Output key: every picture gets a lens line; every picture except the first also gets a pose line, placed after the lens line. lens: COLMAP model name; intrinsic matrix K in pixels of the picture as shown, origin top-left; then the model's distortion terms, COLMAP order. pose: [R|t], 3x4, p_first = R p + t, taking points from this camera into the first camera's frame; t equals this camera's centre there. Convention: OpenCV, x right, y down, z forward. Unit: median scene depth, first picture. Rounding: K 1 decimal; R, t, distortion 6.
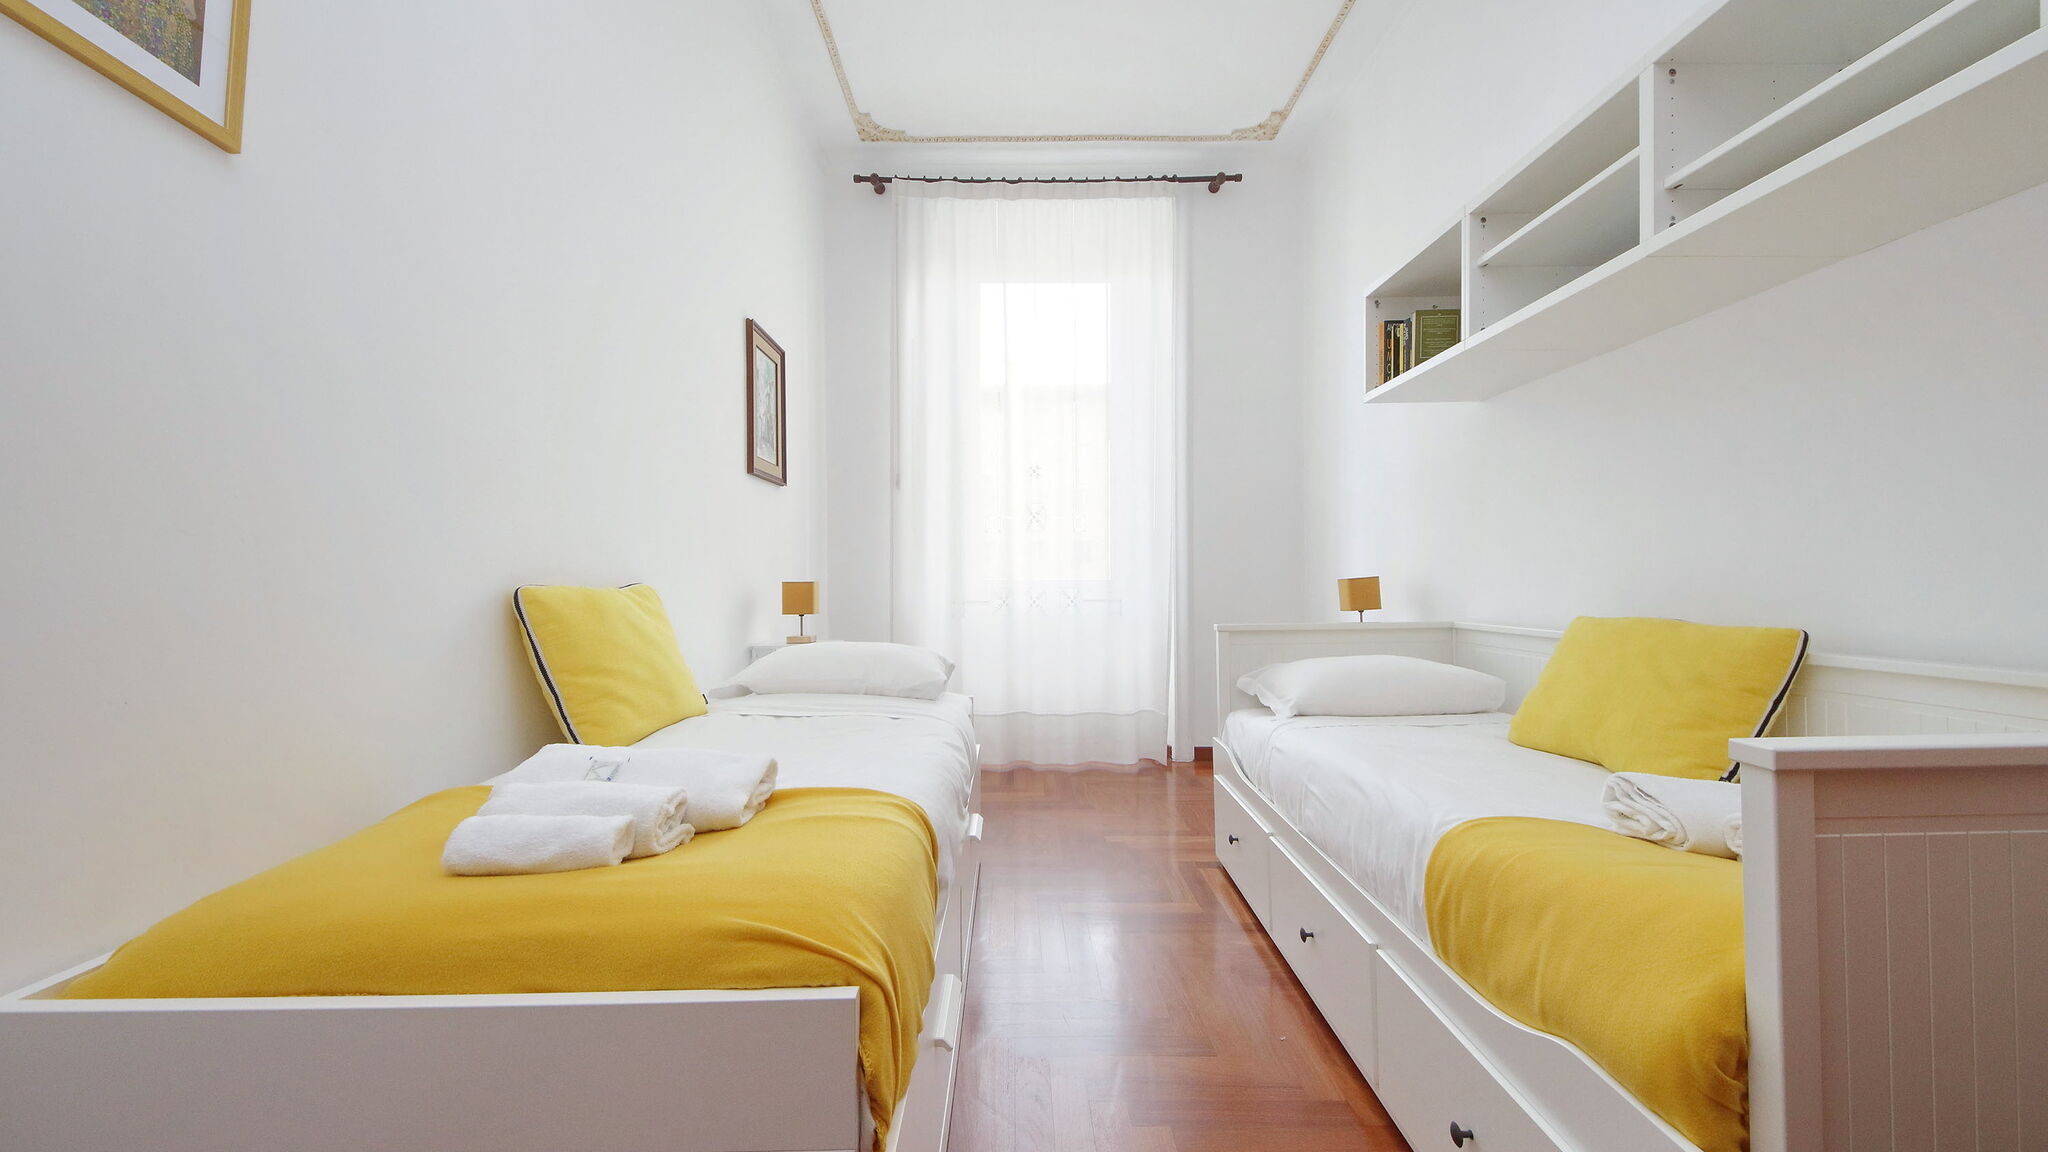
lens RADIAL K [[788.5, 0, 1098.2], [0, 788.5, 577.9], [0, 0, 1]] dist [0.017080, -0.005091]
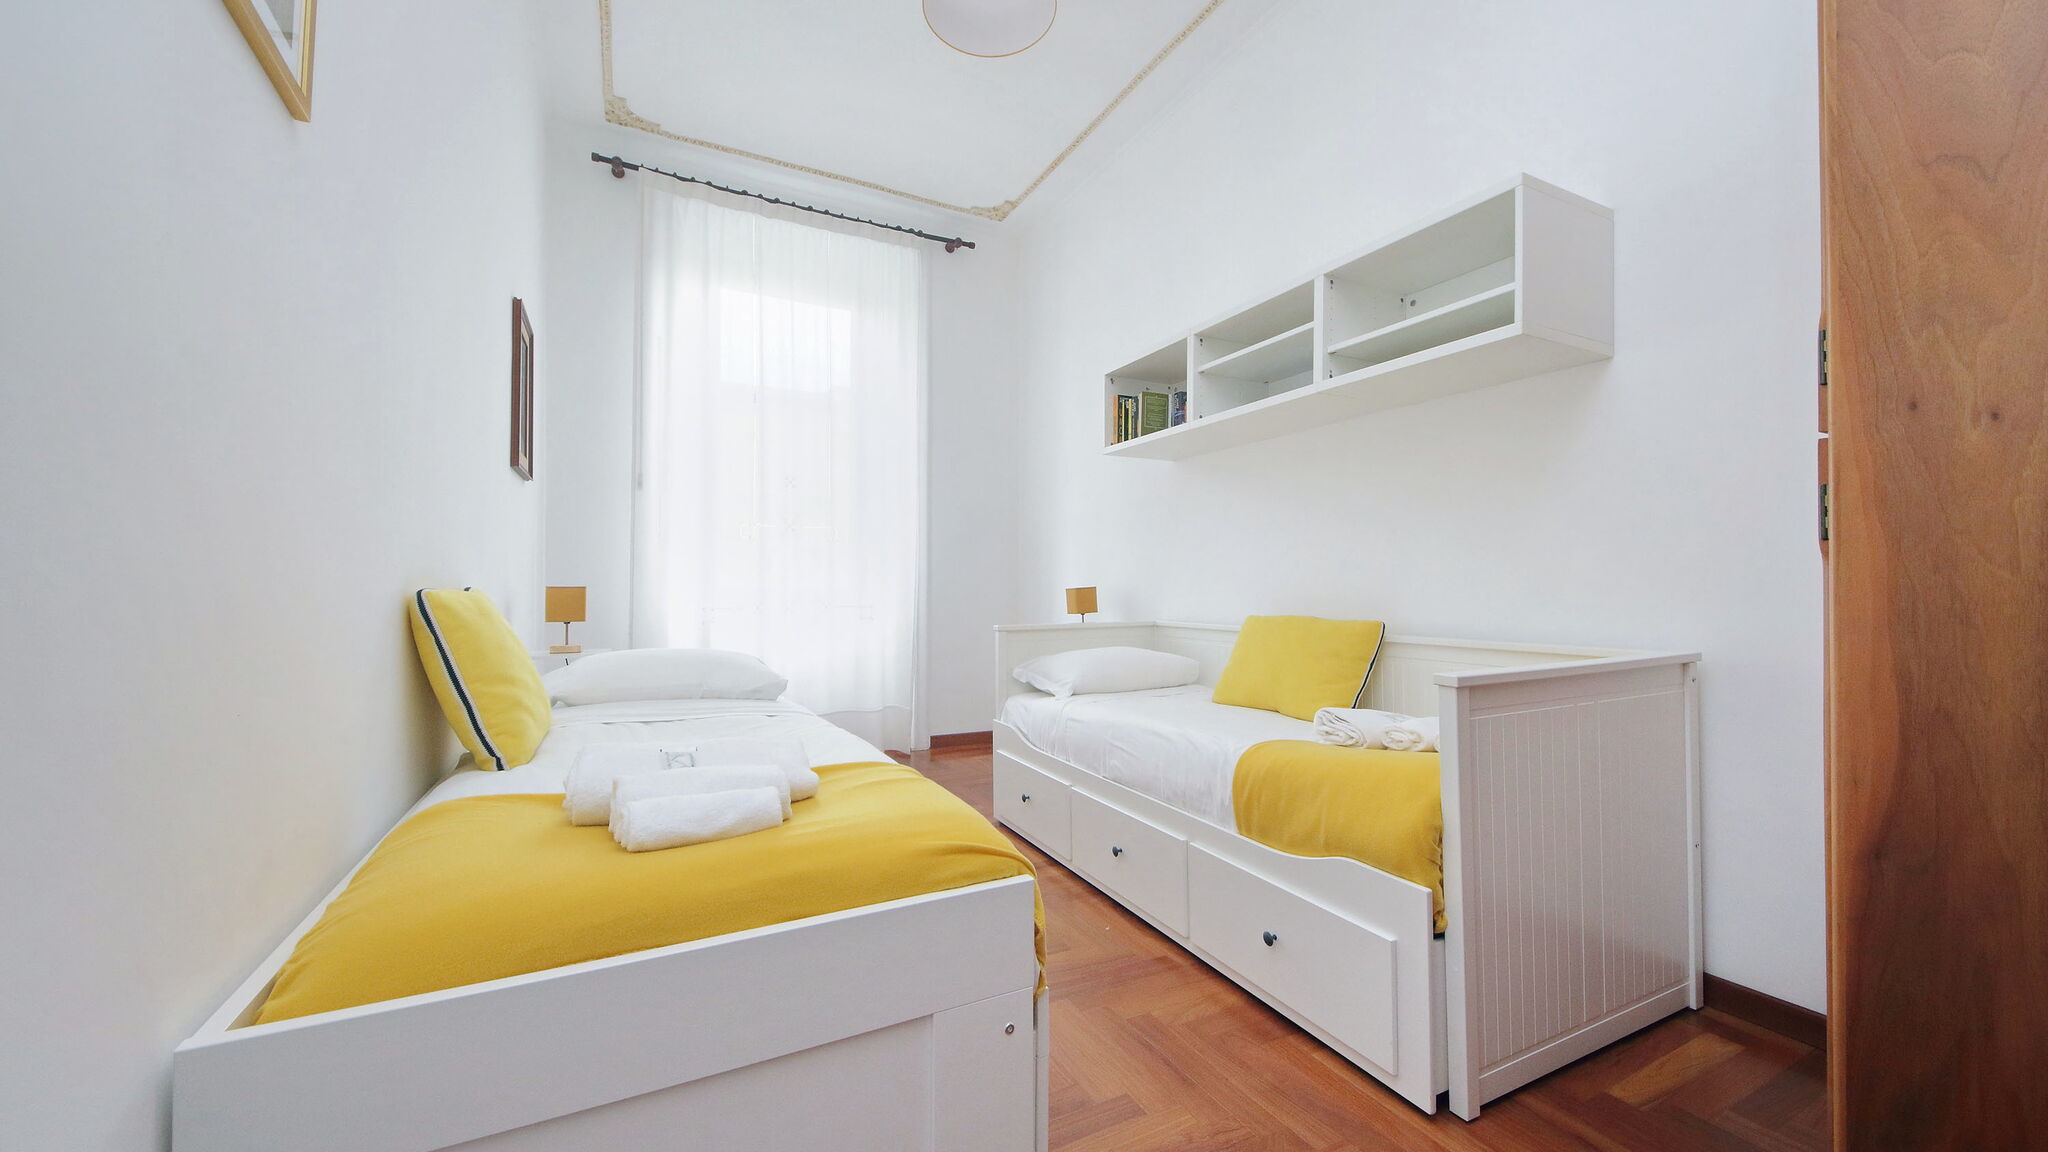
lens RADIAL K [[788.5, 0, 1033.5], [0, 788.5, 581.5], [0, 0, 1]] dist [0.017080, -0.005091]
pose [[0.883216, 0.014028, 0.468757, -0.368441], [-0.010831, 0.999896, -0.009517, 0.002209], [-0.468842, 0.003329, 0.883276, -0.095361]]
